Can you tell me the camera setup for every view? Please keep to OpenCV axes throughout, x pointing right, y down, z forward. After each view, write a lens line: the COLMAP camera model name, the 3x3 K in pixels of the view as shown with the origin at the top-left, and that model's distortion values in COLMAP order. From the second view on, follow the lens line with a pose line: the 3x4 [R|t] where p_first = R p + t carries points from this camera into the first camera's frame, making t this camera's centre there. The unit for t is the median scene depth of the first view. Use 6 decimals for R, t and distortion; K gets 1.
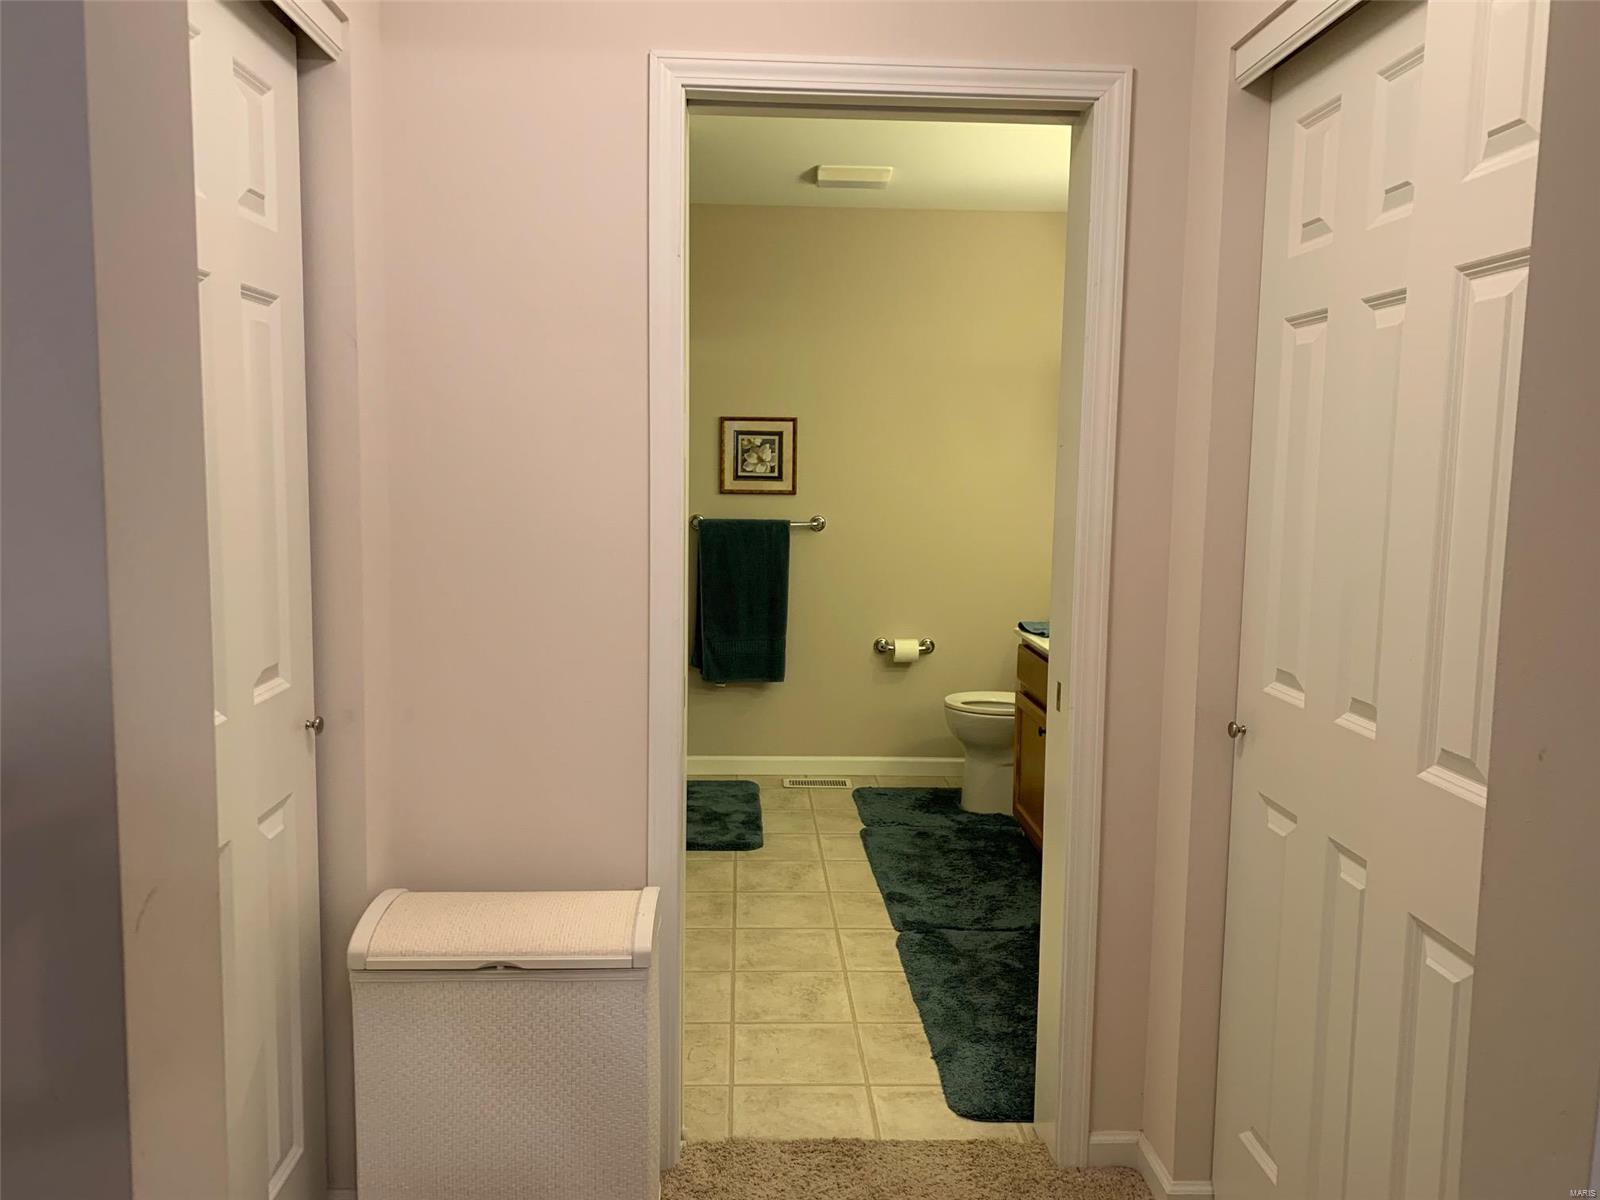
lens RADIAL K [[1221.7, 0, 798.0], [0, 1221.7, 584.2], [0, 0, 1]] dist [0.076315, -0.113293]
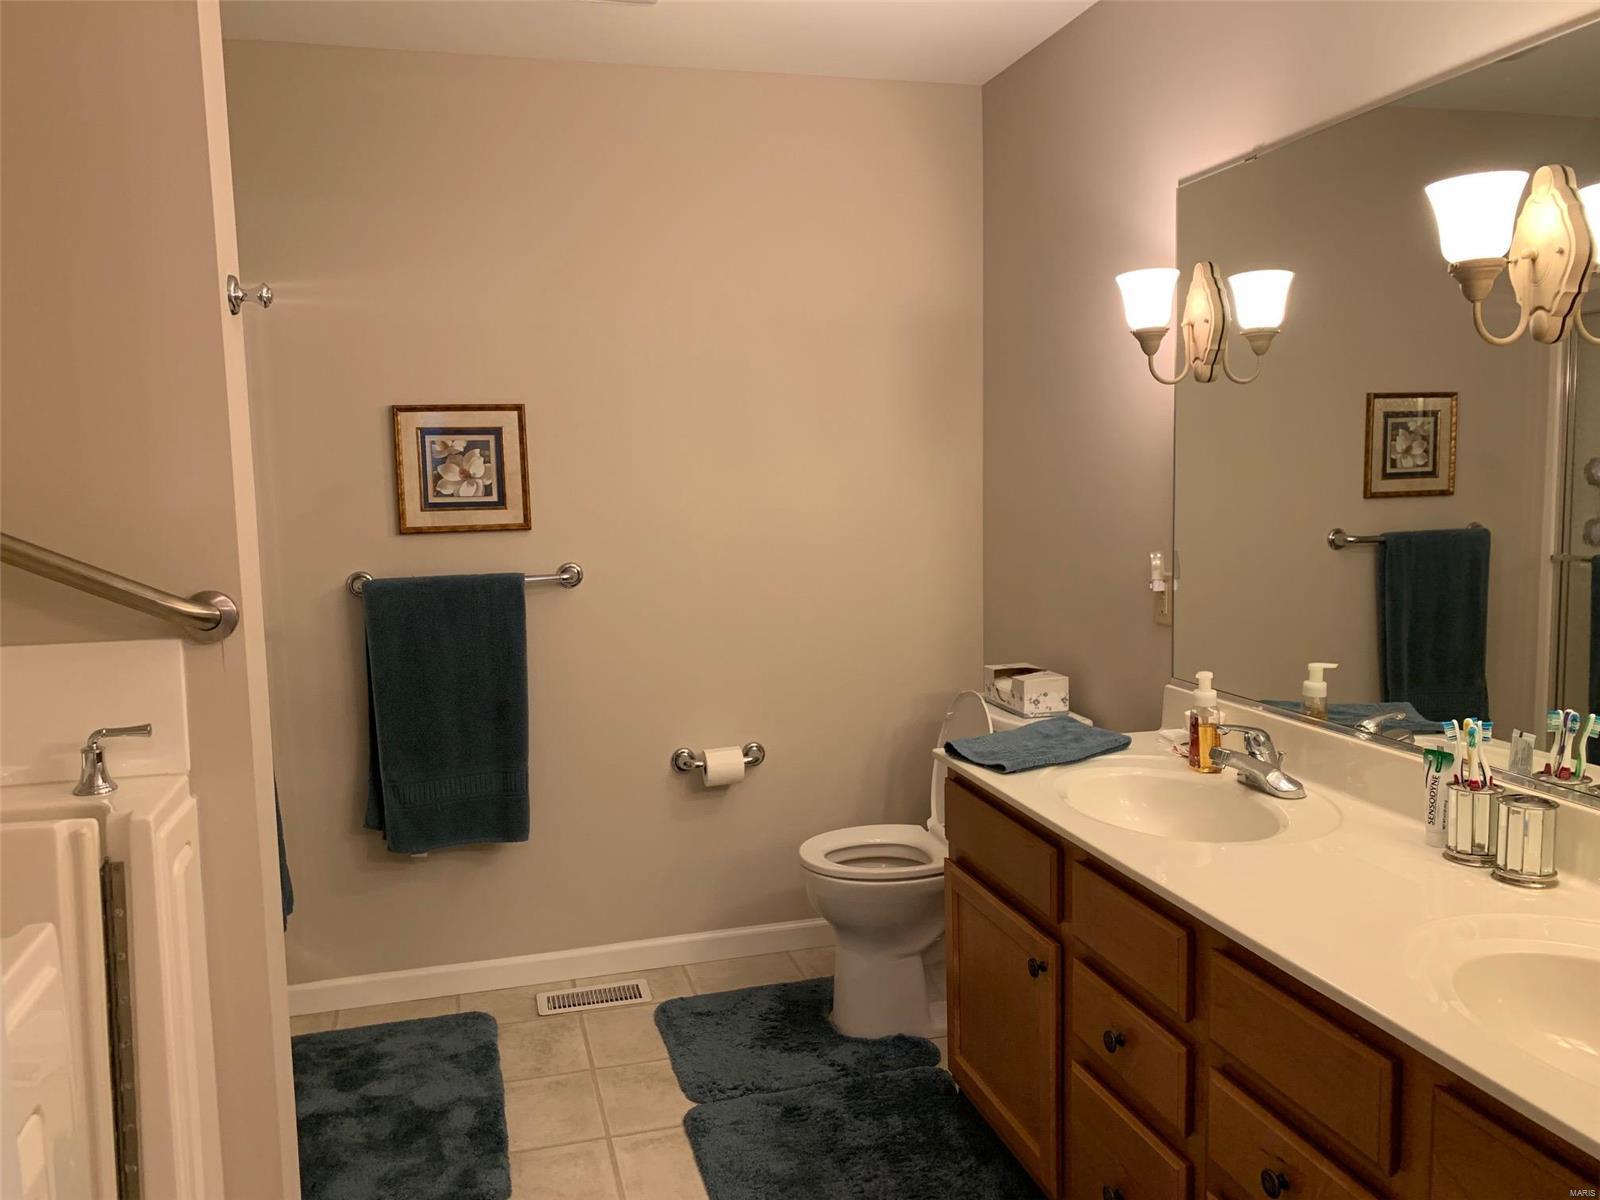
lens RADIAL K [[1221.7, 0, 798.0], [0, 1221.7, 584.2], [0, 0, 1]] dist [0.076315, -0.113293]
pose [[0.973878, -0.060651, 0.218824, -0.007231], [0.059731, 0.998156, 0.010824, -0.045242], [-0.219076, 0.002529, 0.975704, 0.376660]]
